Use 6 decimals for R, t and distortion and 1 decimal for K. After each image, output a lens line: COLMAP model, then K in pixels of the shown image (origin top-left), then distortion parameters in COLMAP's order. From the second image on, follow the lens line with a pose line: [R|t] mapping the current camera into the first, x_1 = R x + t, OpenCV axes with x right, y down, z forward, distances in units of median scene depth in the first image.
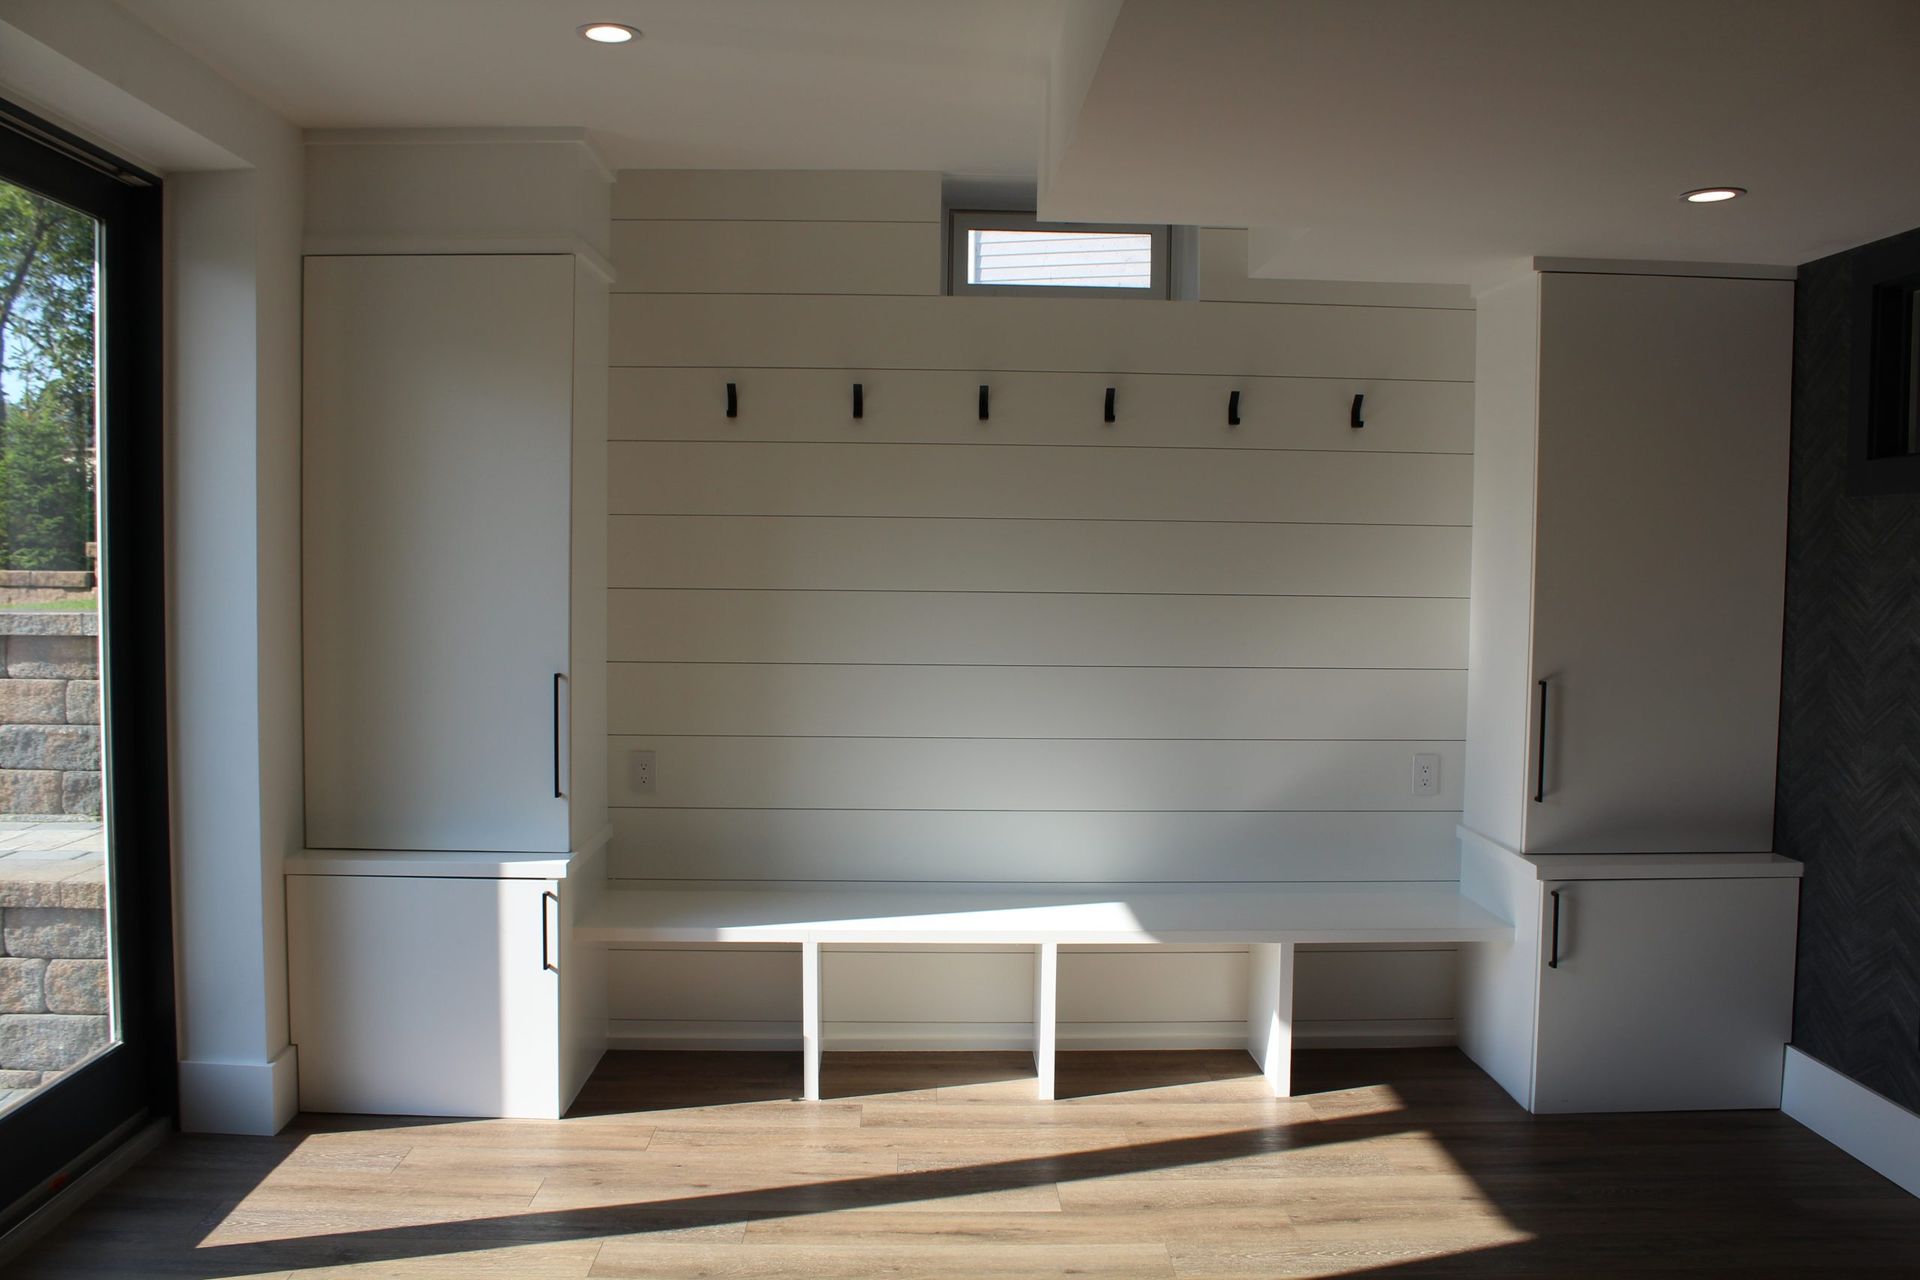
lens RADIAL K [[1608.1, 0, 959.7], [0, 1608.1, 644.1], [0, 0, 1]] dist [-0.165109, 0.148256]
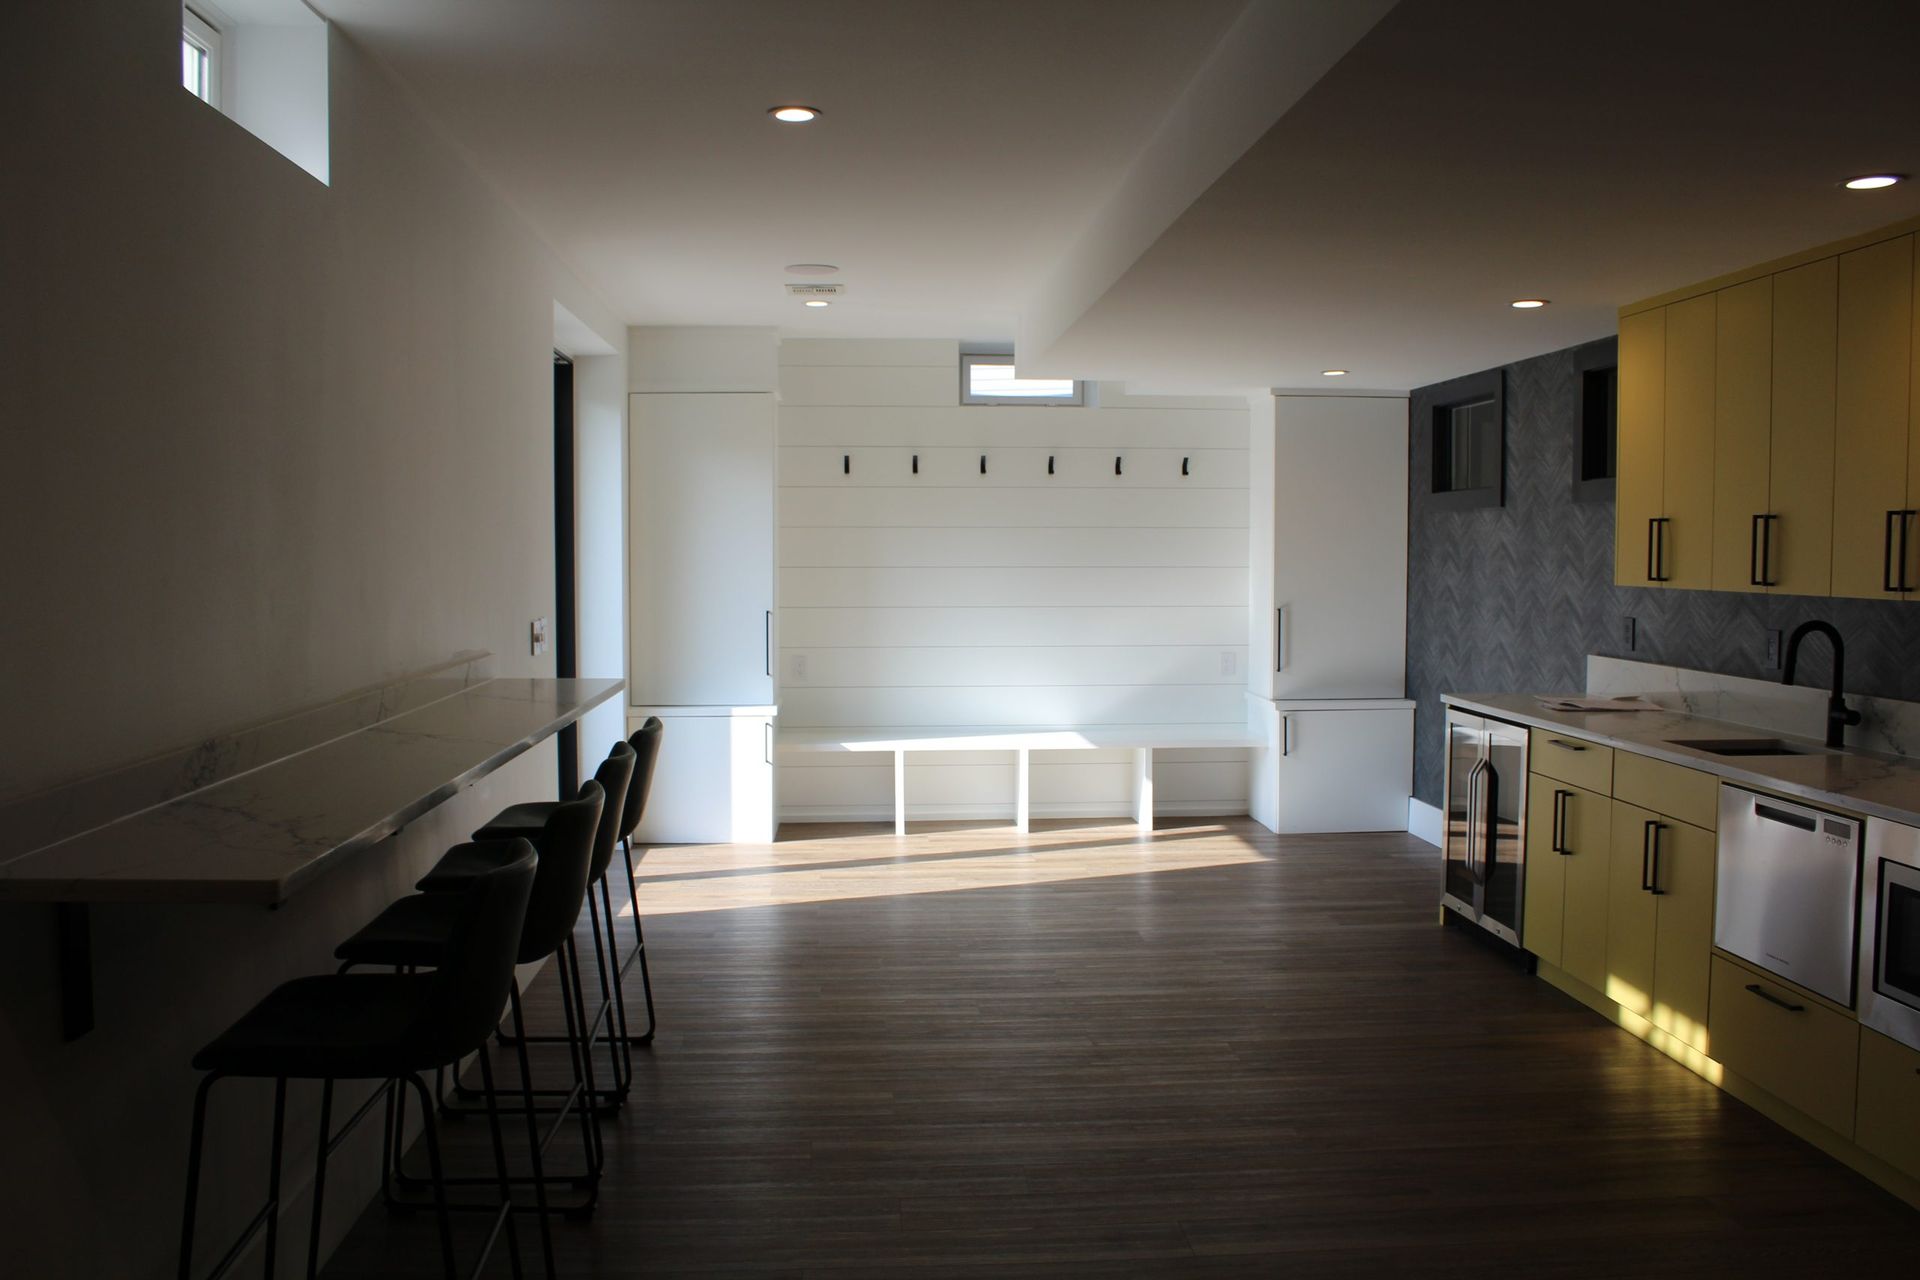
lens RADIAL K [[1608.1, 0, 959.7], [0, 1608.1, 644.1], [0, 0, 1]] dist [-0.165109, 0.148256]
pose [[0.999096, -0.014711, 0.039874, -0.096170], [0.014551, 0.999885, 0.004279, 0.052089], [-0.039932, -0.003695, 0.999196, -0.920597]]
